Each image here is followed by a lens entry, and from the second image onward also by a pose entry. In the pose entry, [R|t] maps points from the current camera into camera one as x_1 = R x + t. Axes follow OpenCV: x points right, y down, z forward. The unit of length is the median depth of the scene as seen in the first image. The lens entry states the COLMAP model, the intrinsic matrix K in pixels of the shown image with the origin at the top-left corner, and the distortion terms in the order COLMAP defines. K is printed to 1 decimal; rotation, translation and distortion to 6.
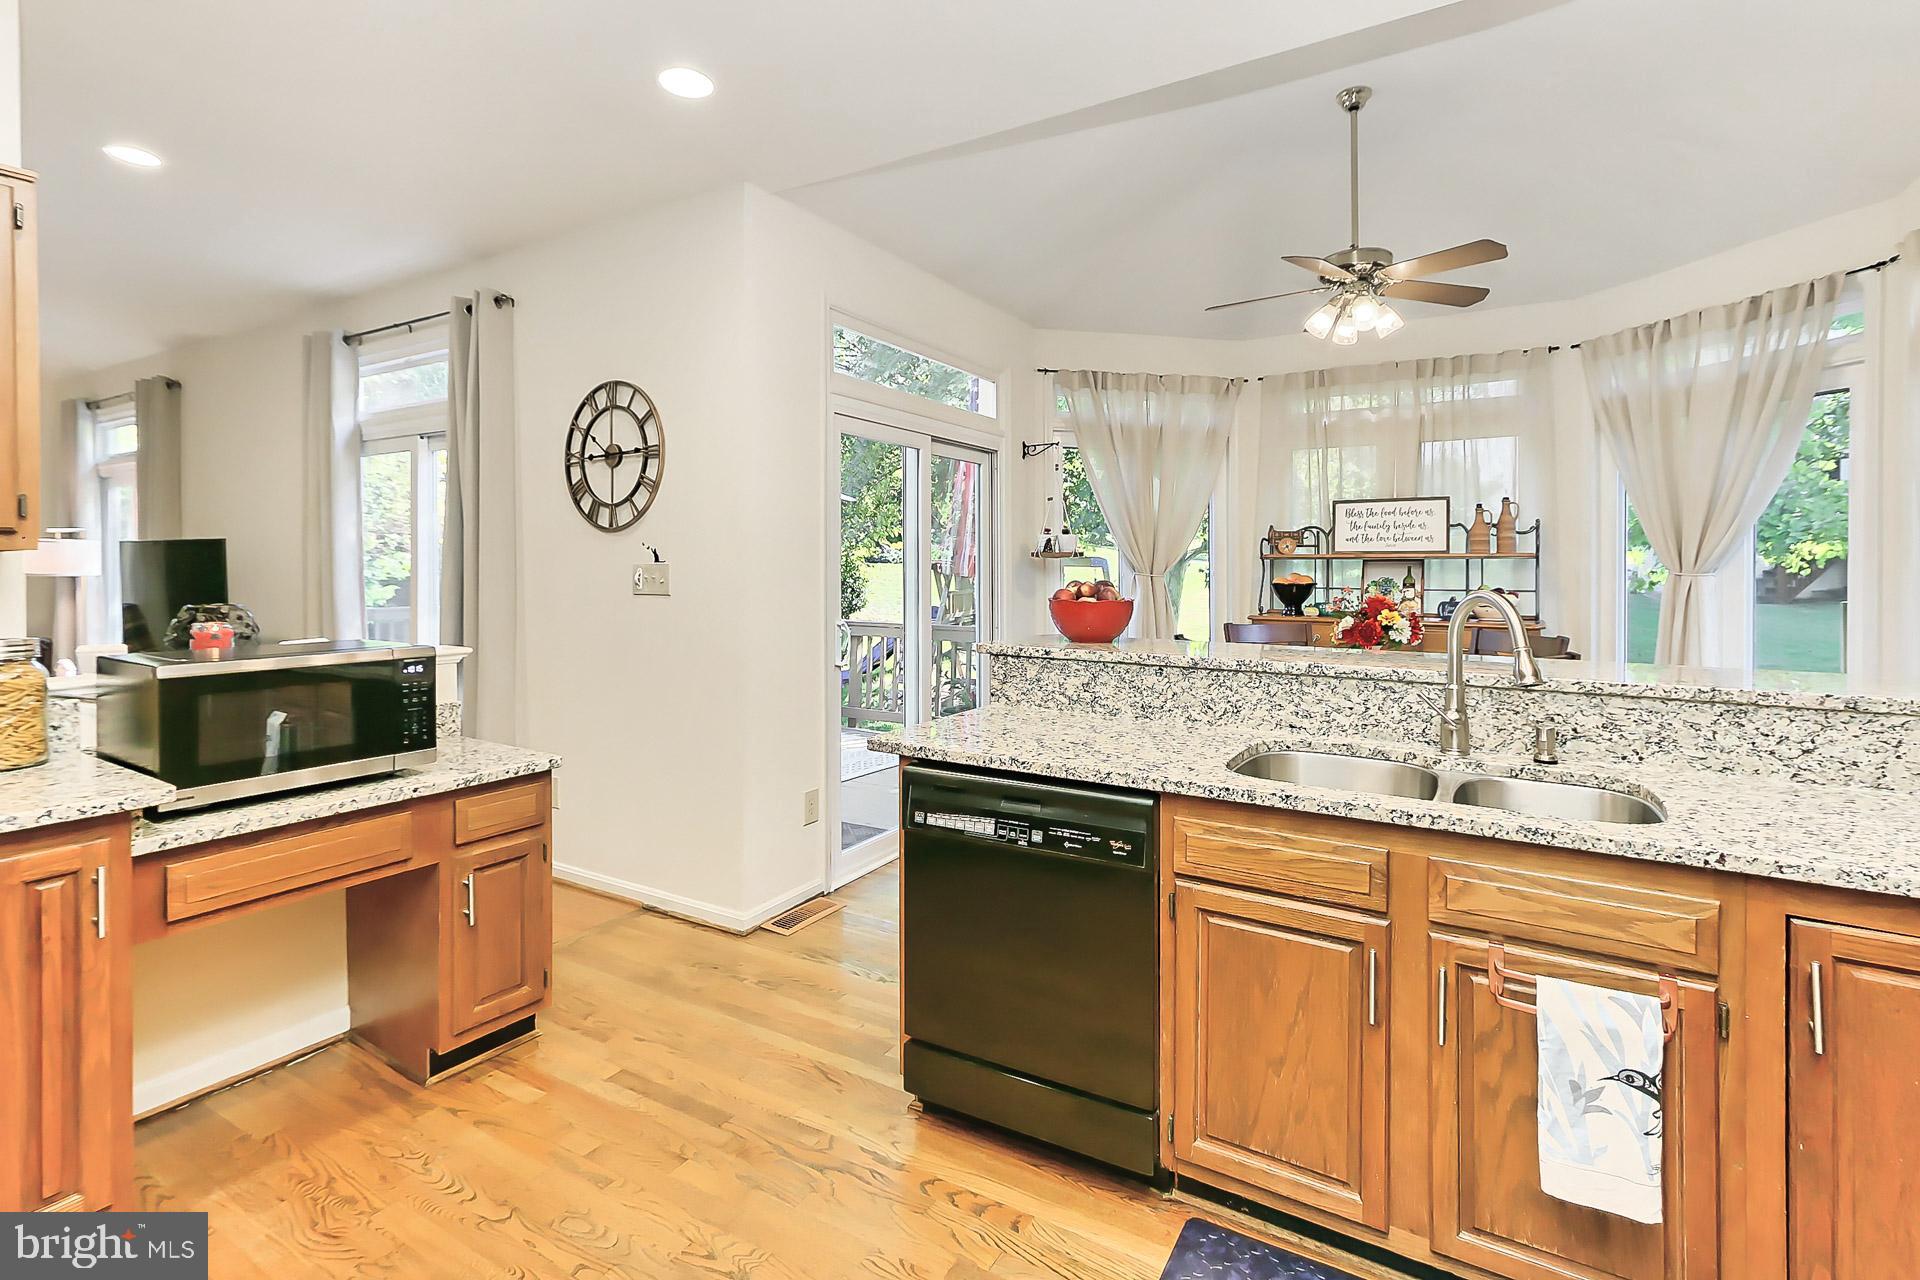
lens RADIAL K [[908.7, 0, 989.7], [0, 908.7, 565.5], [0, 0, 1]] dist [-0.000813, 0.010235]
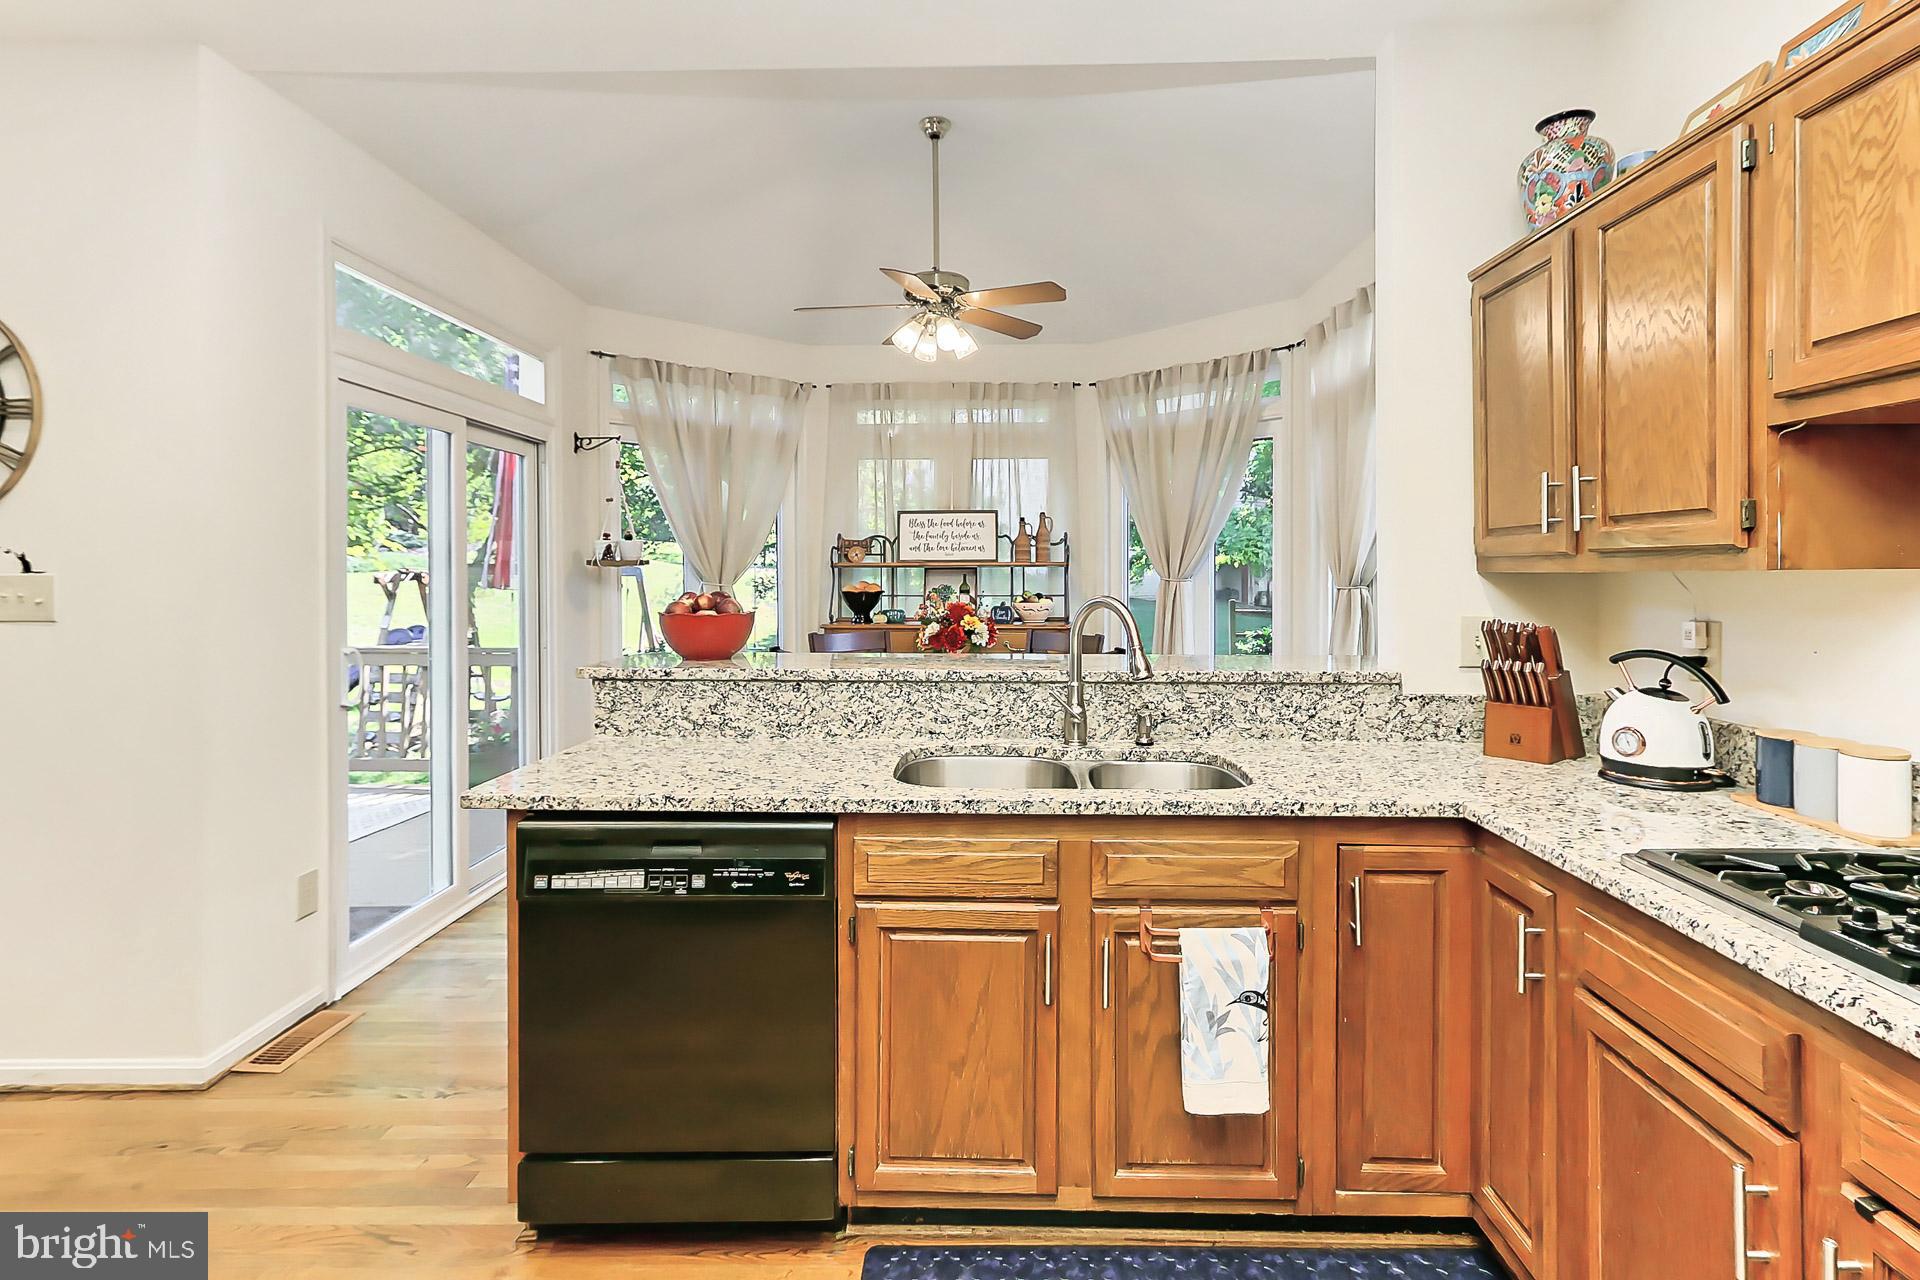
lens RADIAL K [[937.7, 0, 965.1], [0, 937.7, 572.3], [0, 0, 1]] dist [-0.001333, 0.010543]
pose [[0.871470, -0.003442, 0.490436, -0.154362], [0.003727, 0.999993, 0.000395, -0.003107], [-0.490434, 0.001483, 0.871477, 0.066349]]
